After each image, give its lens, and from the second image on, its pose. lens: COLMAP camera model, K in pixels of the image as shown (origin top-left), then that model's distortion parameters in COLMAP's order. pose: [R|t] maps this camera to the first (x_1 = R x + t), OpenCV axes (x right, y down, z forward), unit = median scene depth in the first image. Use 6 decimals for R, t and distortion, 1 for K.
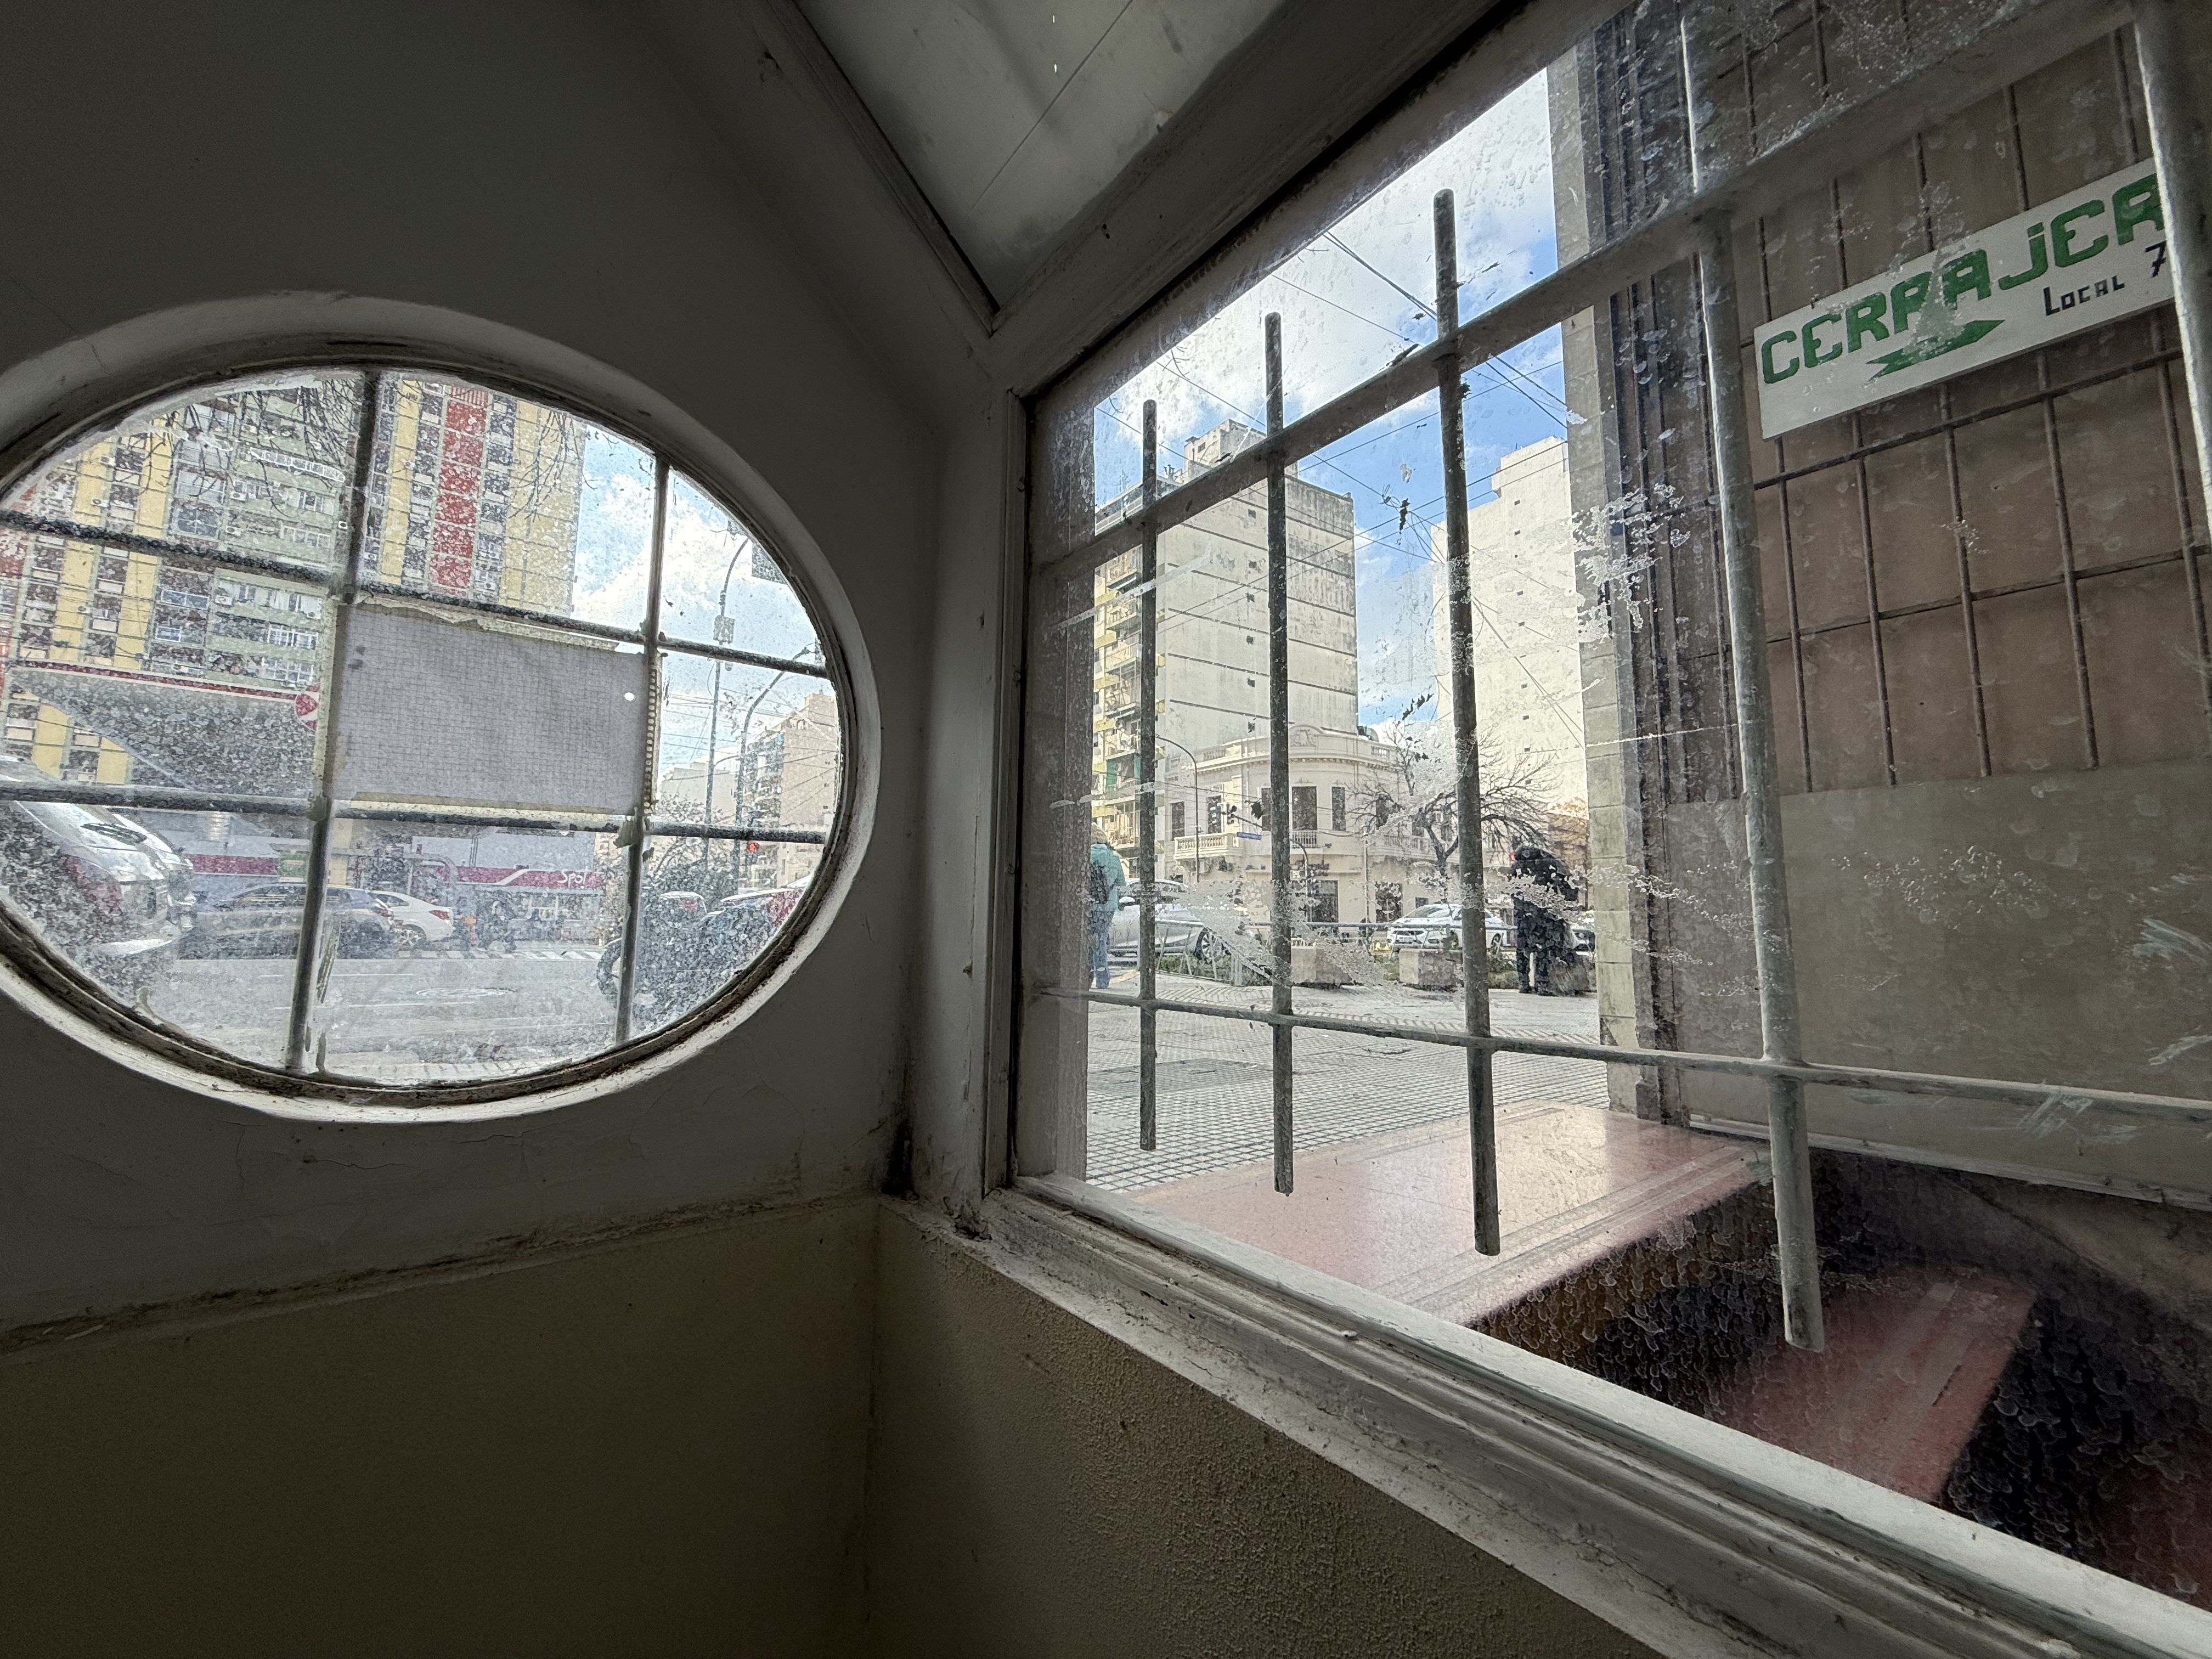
lens RADIAL K [[877.3, 0, 1096.9], [0, 877.3, 828.7], [0, 0, 1]] dist [0.000508, -0.000261]
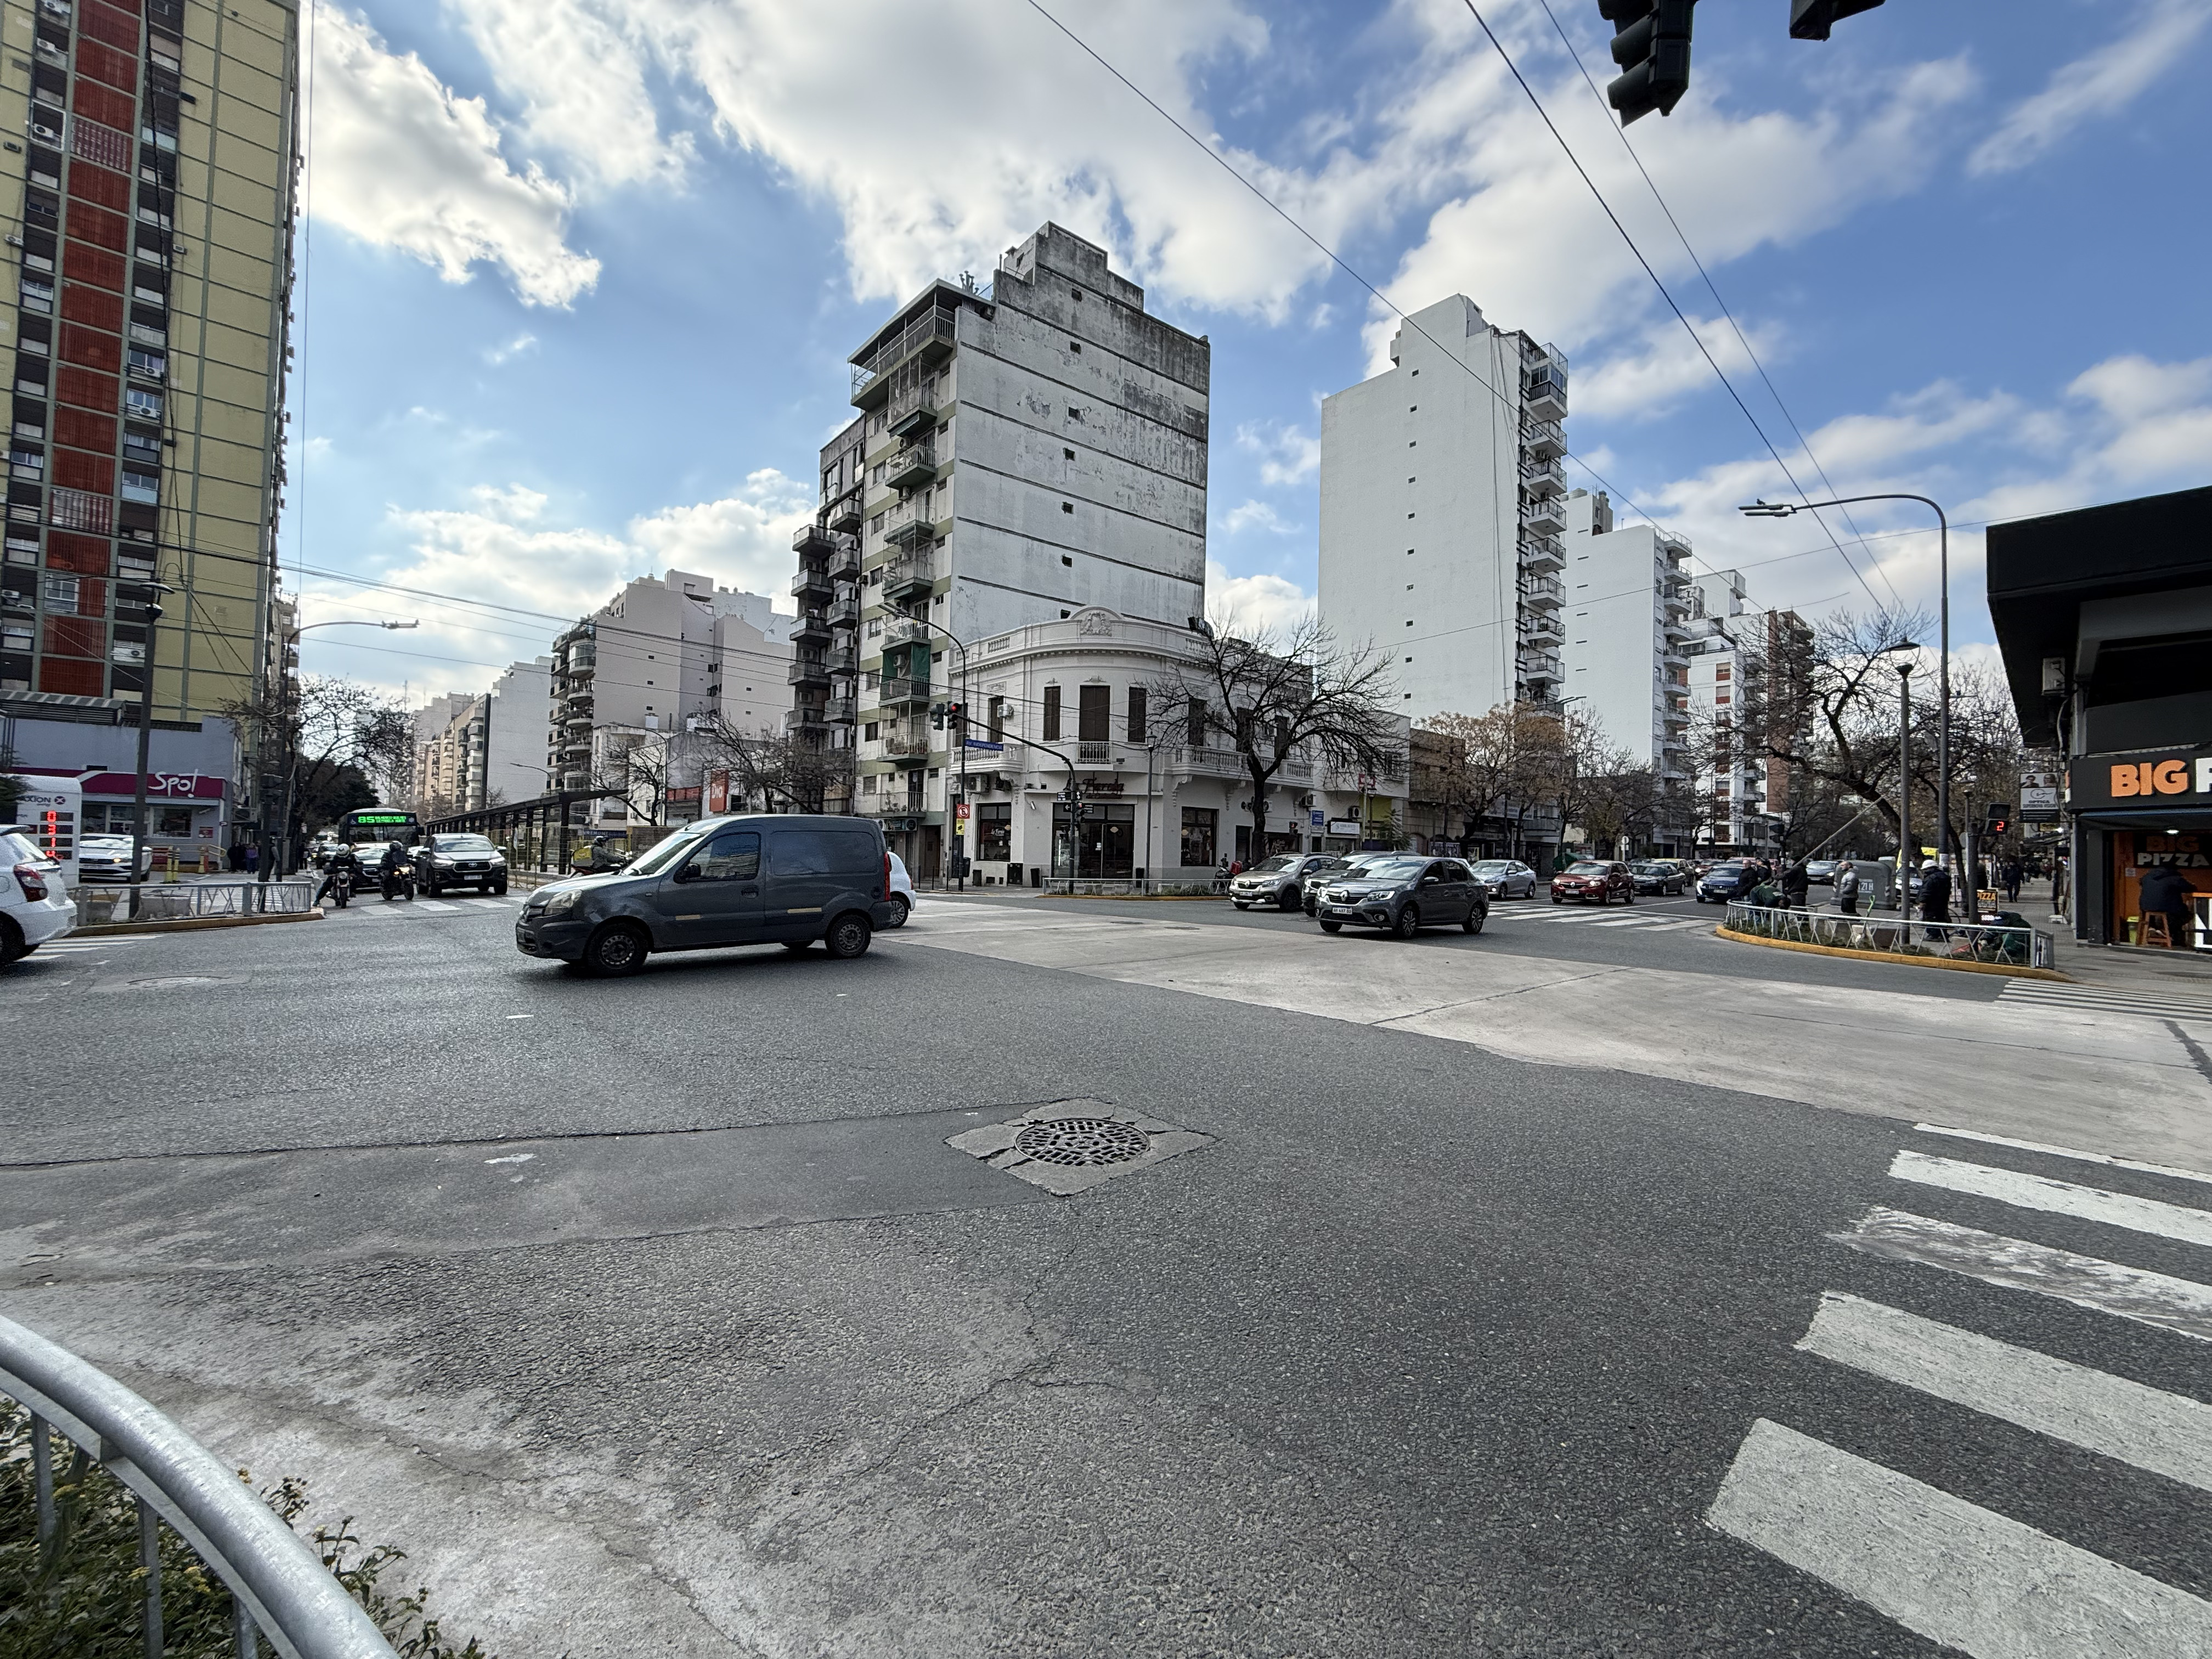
lens RADIAL K [[877.3, 0, 1096.9], [0, 877.3, 828.7], [0, 0, 1]] dist [0.000508, -0.000261]
pose [[0.997060, 0.014598, 0.075216, 0.145215], [-0.021841, 0.995103, 0.096397, 0.003230], [-0.073441, -0.097756, 0.992497, 0.157022]]
